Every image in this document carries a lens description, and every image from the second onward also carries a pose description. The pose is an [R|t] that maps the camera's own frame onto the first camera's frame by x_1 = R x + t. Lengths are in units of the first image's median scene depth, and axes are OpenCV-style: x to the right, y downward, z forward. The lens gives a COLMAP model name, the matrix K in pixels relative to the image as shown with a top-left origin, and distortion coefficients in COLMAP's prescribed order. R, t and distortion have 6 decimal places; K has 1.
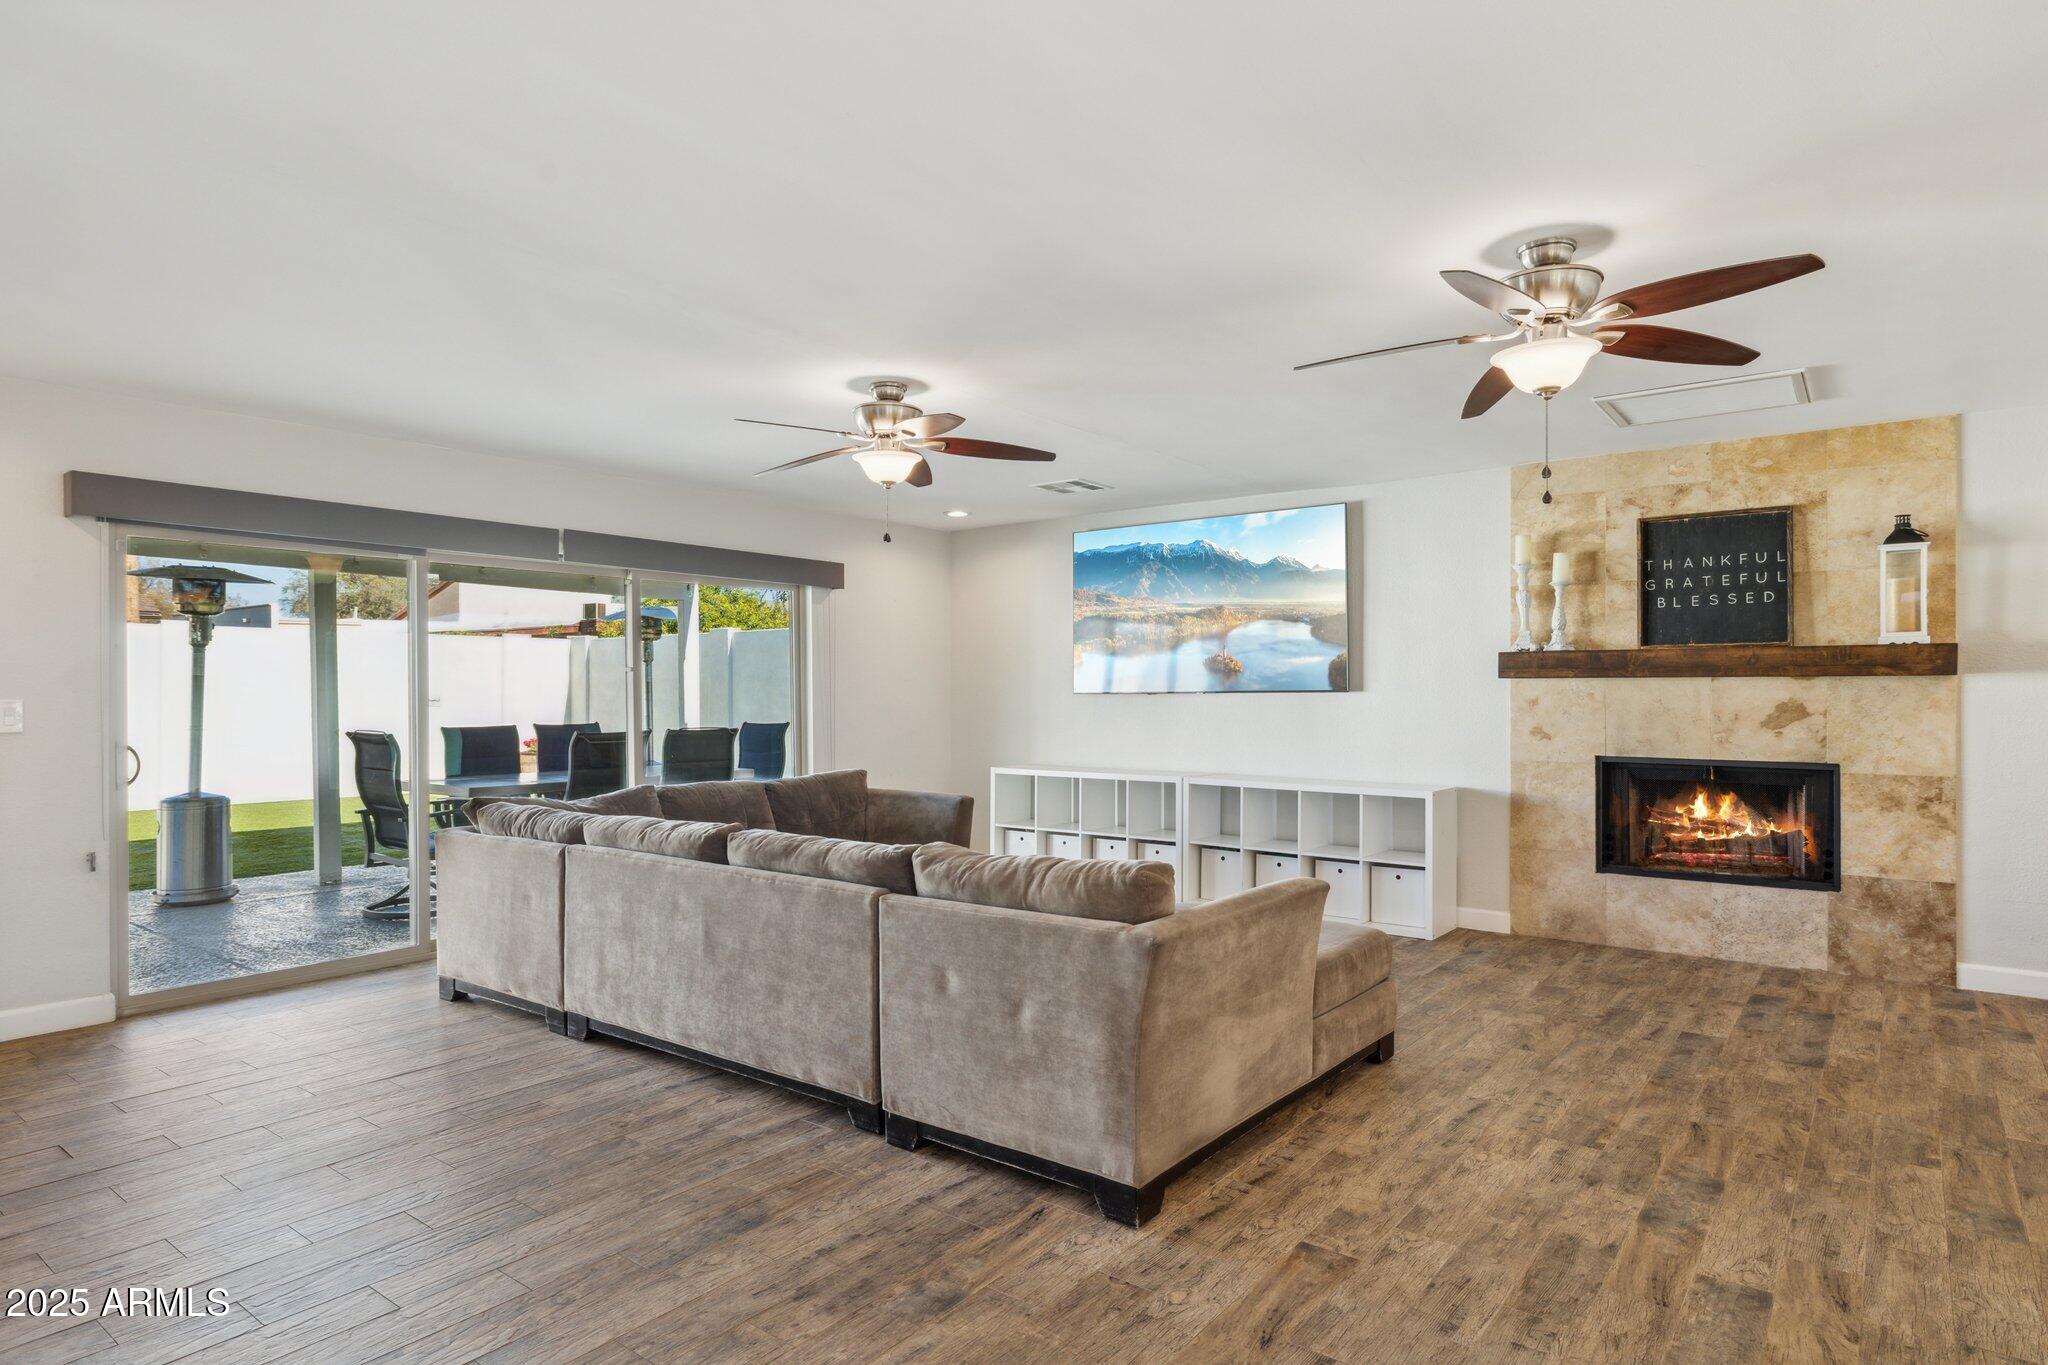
lens RADIAL K [[1166.6, 0, 1024.6], [0, 1166.6, 683.4], [0, 0, 1]] dist [-0.002808, 0.002834]
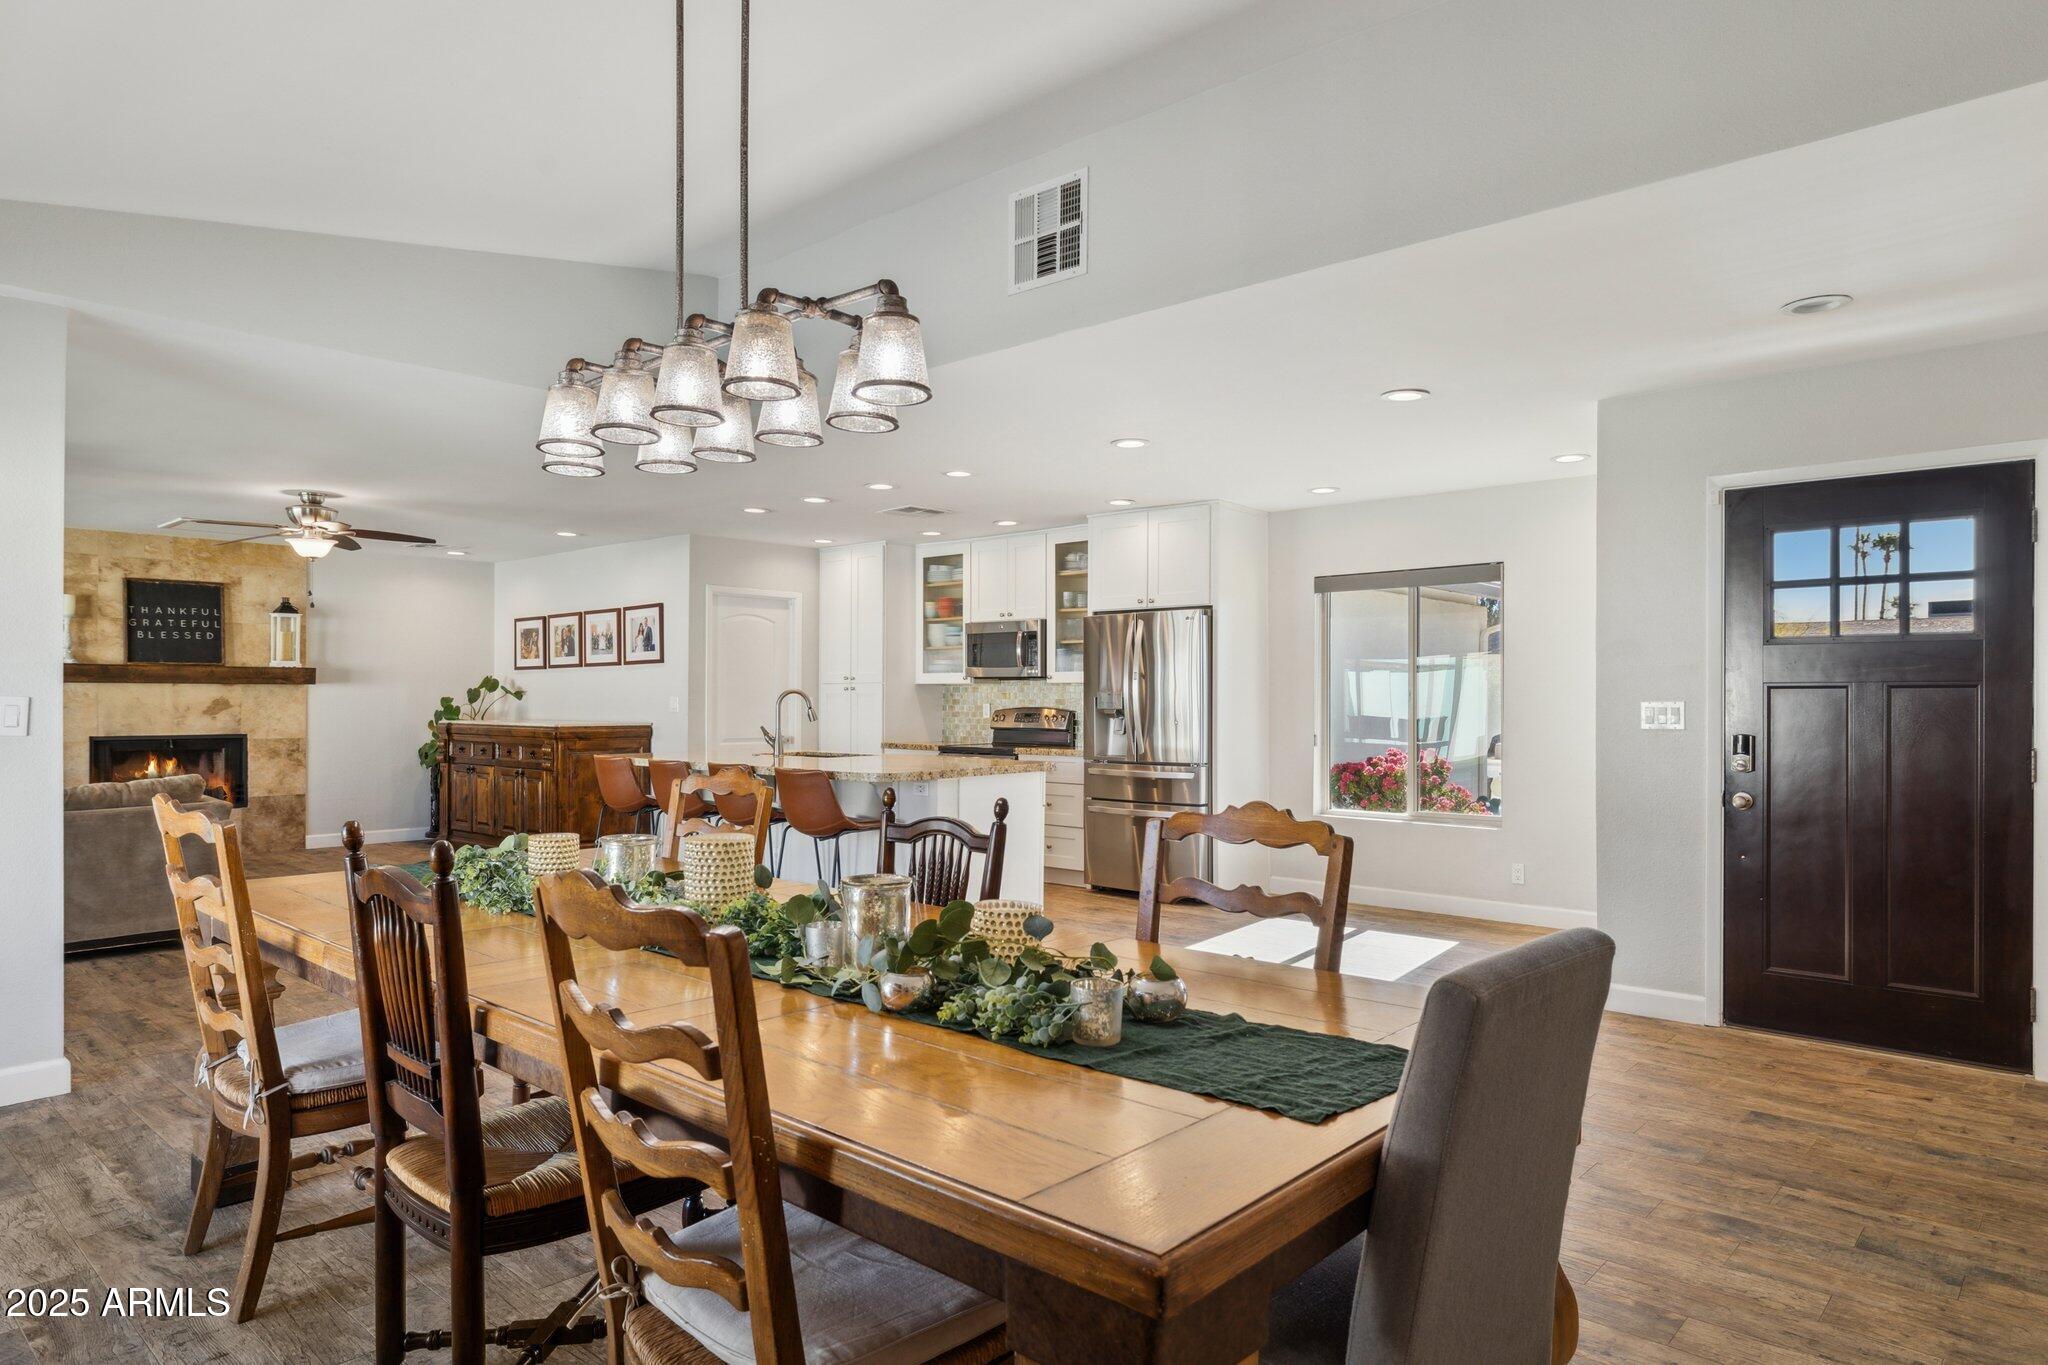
lens RADIAL K [[1197.0, 0, 1015.2], [0, 1197.0, 701.8], [0, 0, 1]] dist [-0.002035, -0.004321]
pose [[0.079812, -0.001900, 0.996808, -0.976072], [-0.008378, 0.999962, 0.002577, 0.005835], [-0.996775, -0.008557, 0.079793, -0.287534]]
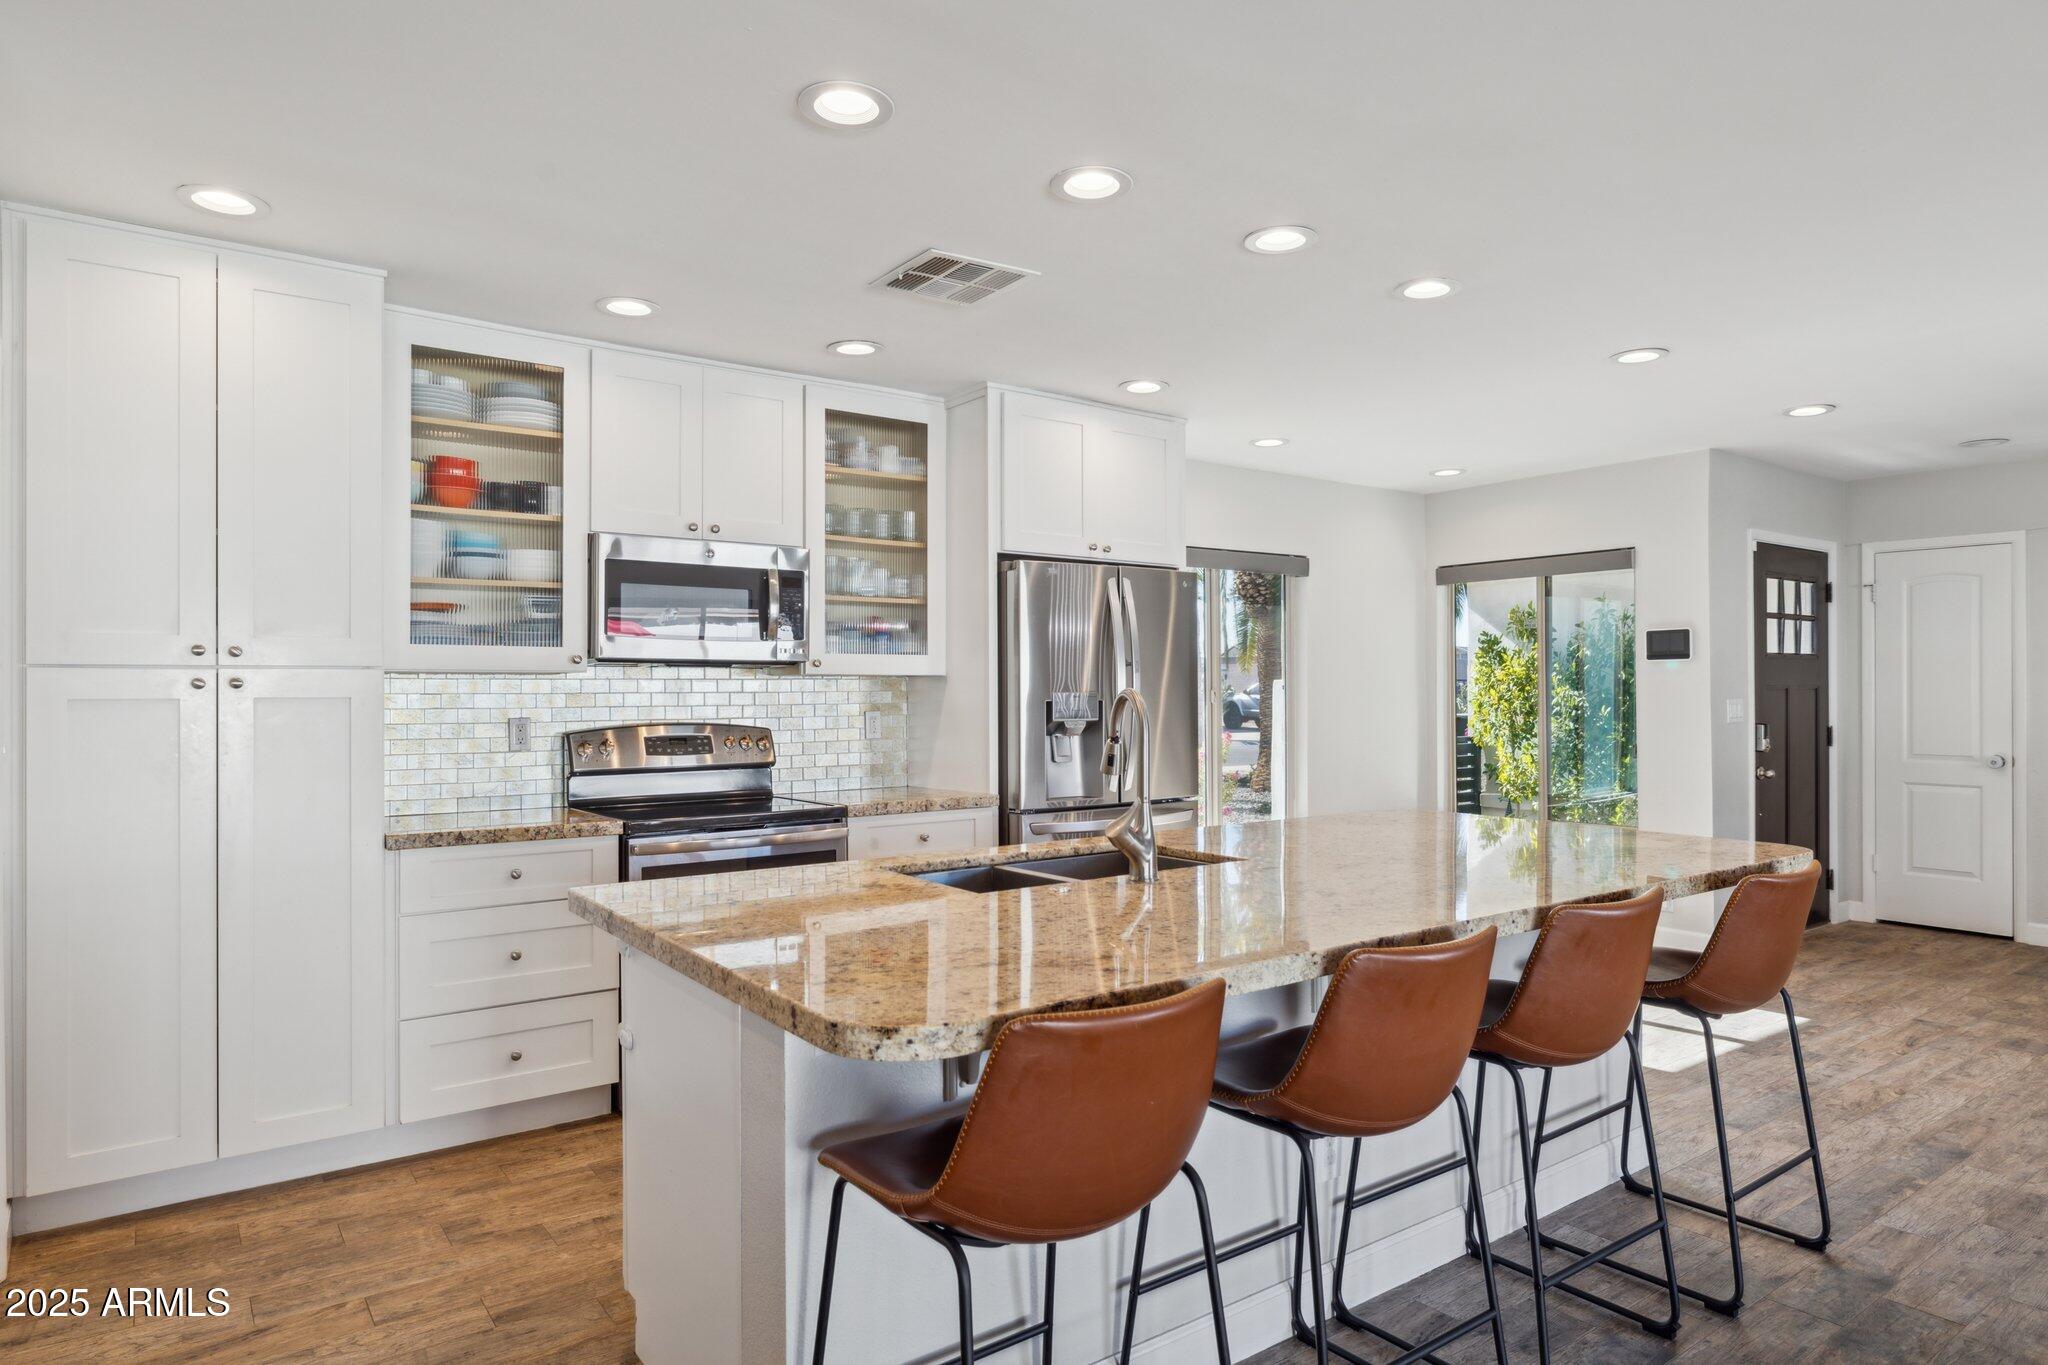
lens RADIAL K [[1197.0, 0, 1016.0], [0, 1197.0, 681.4], [0, 0, 1]] dist [-0.002035, -0.004321]
pose [[-0.961971, 0.005455, 0.273095, 0.209728], [0.001886, 0.999909, -0.013330, 0.001078], [-0.273143, -0.012308, -0.961895, 0.513592]]
